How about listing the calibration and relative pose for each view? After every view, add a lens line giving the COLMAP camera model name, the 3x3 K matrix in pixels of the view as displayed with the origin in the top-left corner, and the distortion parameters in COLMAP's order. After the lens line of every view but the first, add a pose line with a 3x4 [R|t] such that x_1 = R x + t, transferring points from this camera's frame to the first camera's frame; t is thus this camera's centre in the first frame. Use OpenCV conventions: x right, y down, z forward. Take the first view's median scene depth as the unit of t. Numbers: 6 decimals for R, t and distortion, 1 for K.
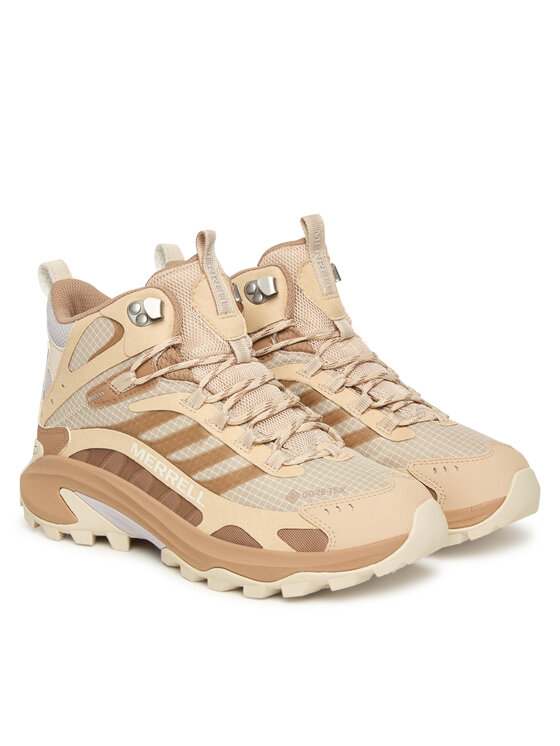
lens RADIAL K [[3325.0, 0, 280.0], [0, 3325.0, 373.0], [0, 0, 1]] dist [0.086334, 0.752710]
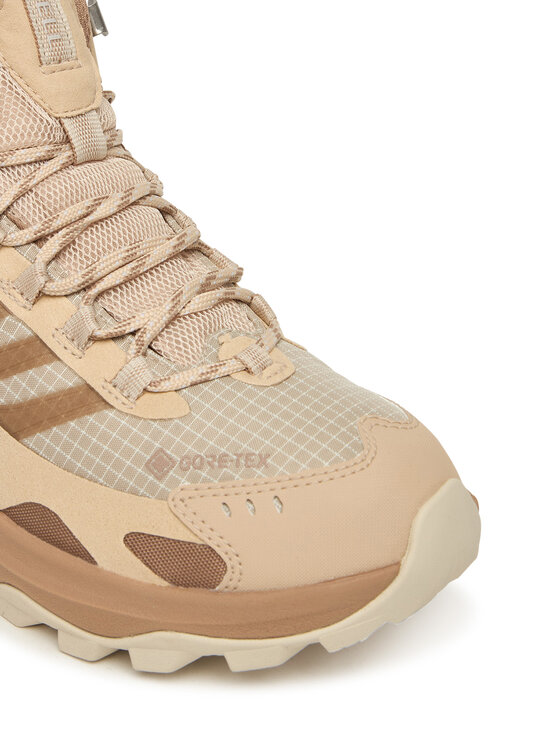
lens RADIAL K [[1812.2, 0, 280.0], [0, 1812.2, 373.0], [0, 0, 1]] dist [-0.080372, -0.043928]
pose [[0.998987, 0.039329, -0.021886, 0.025672], [-0.034711, 0.982757, 0.181613, -0.022909], [0.028651, -0.180669, 0.983127, 0.734244]]
